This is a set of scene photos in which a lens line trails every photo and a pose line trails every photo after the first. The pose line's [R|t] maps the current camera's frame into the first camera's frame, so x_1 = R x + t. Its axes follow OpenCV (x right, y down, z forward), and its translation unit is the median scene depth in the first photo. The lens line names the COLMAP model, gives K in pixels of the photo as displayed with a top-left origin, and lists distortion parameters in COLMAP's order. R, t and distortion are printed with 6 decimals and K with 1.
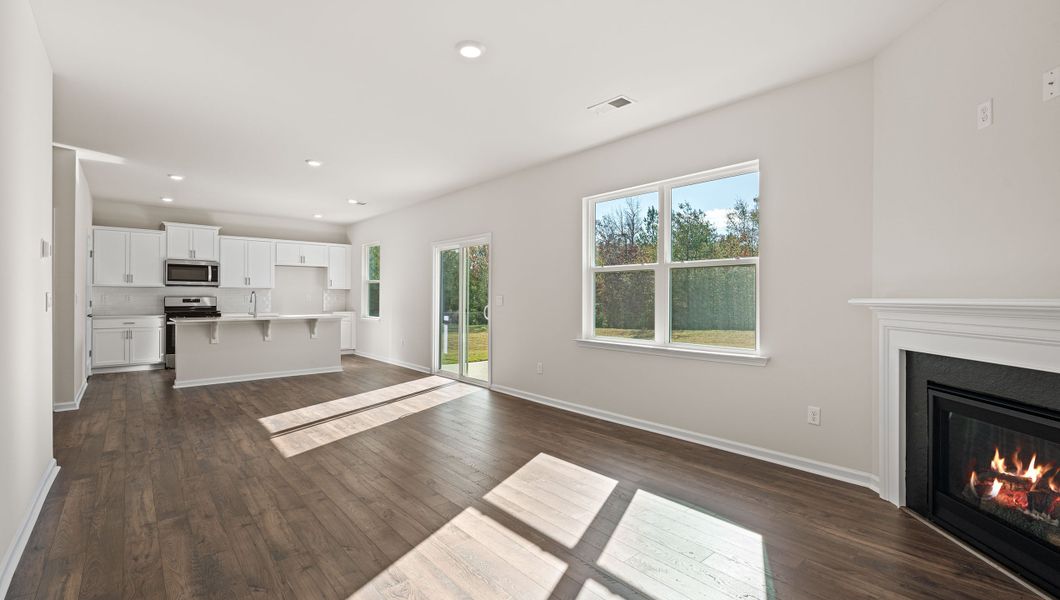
lens RADIAL K [[465.5, 0, 527.6], [0, 465.5, 298.4], [0, 0, 1]] dist [-0.014112, -0.000691]
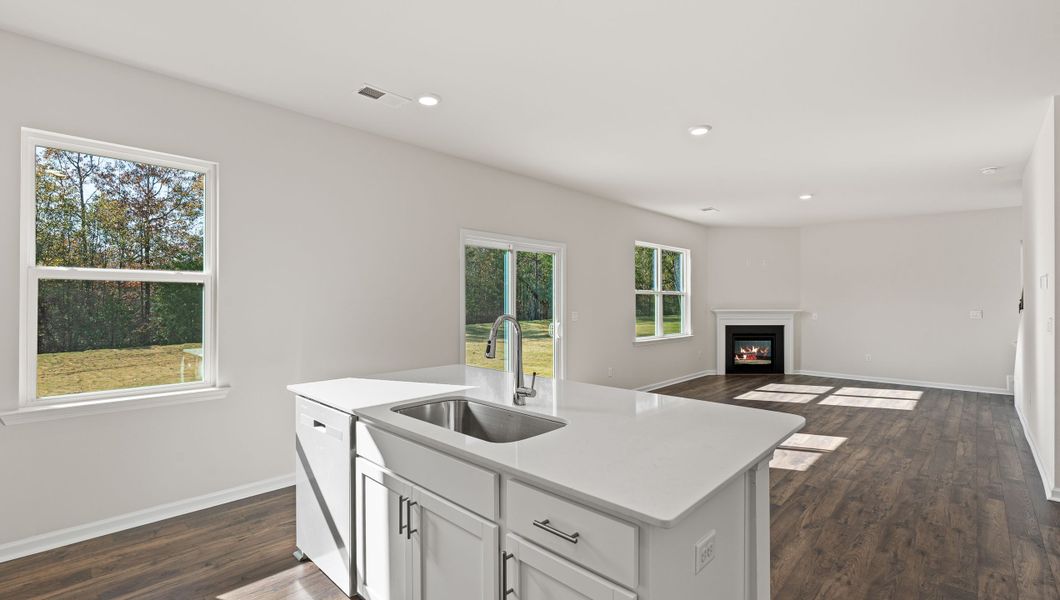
lens RADIAL K [[465.5, 0, 524.1], [0, 465.5, 298.3], [0, 0, 1]] dist [-0.014112, -0.000691]
pose [[-0.082108, 0.004853, 0.996612, -2.119545], [0.002060, 0.999987, -0.004700, -0.061374], [-0.996621, 0.001667, -0.082117, 2.444628]]
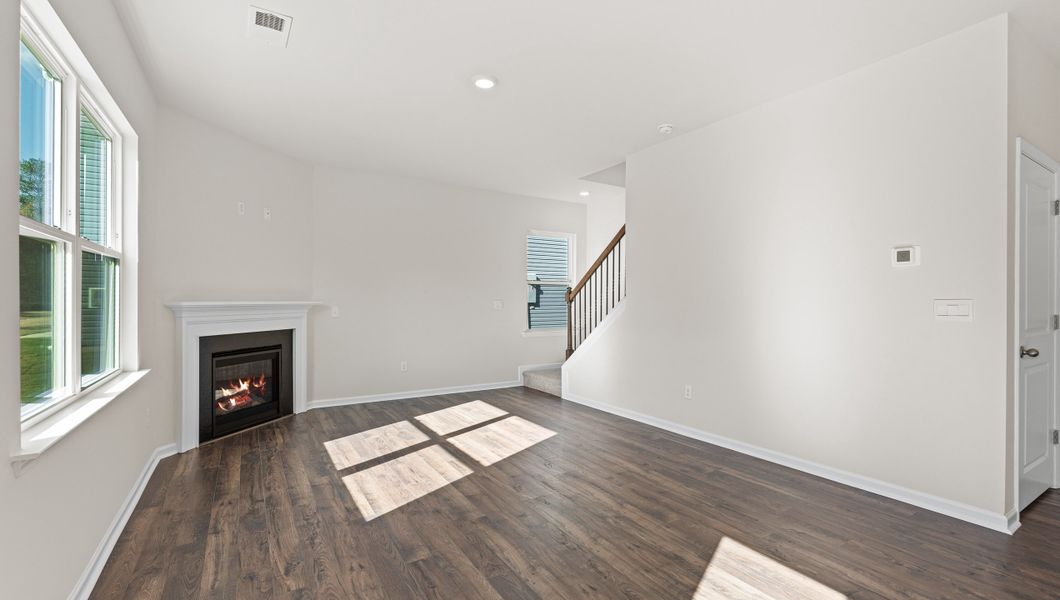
lens RADIAL K [[465.5, 0, 527.7], [0, 465.5, 298.7], [0, 0, 1]] dist [-0.014112, -0.000691]
pose [[-0.987652, -0.003777, 0.156618, -0.402873], [-0.003861, 0.999993, -0.000237, -0.012457], [-0.156616, -0.000838, -0.987659, 2.083282]]
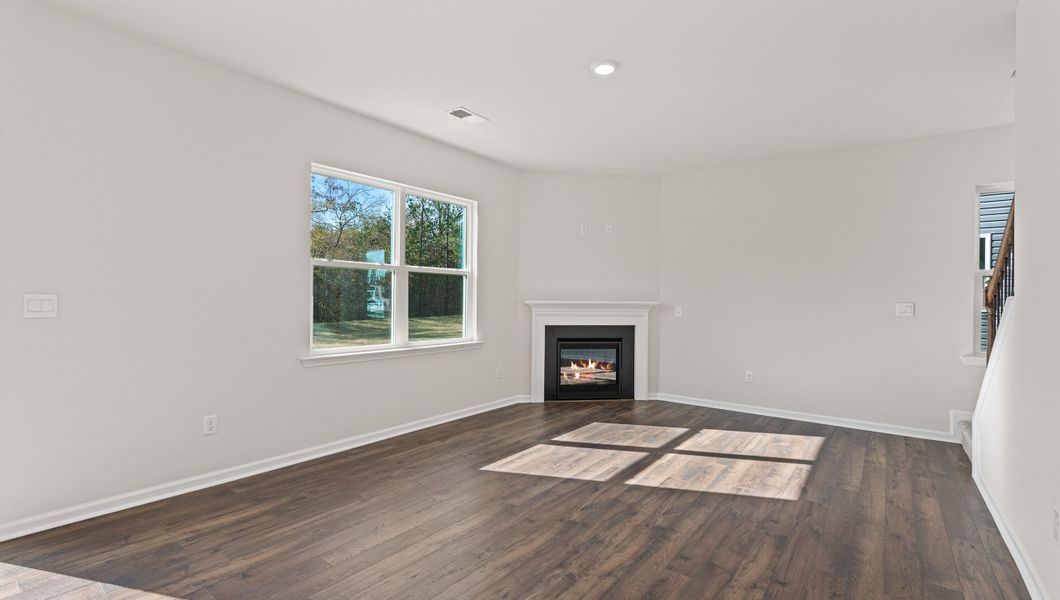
lens RADIAL K [[465.5, 0, 530.1], [0, 465.5, 300.6], [0, 0, 1]] dist [-0.014112, -0.000691]
pose [[-0.201862, -0.008592, 0.979376, -1.121133], [-0.007521, 0.999946, 0.007222, -0.014643], [-0.979385, -0.005908, -0.201916, 1.363453]]
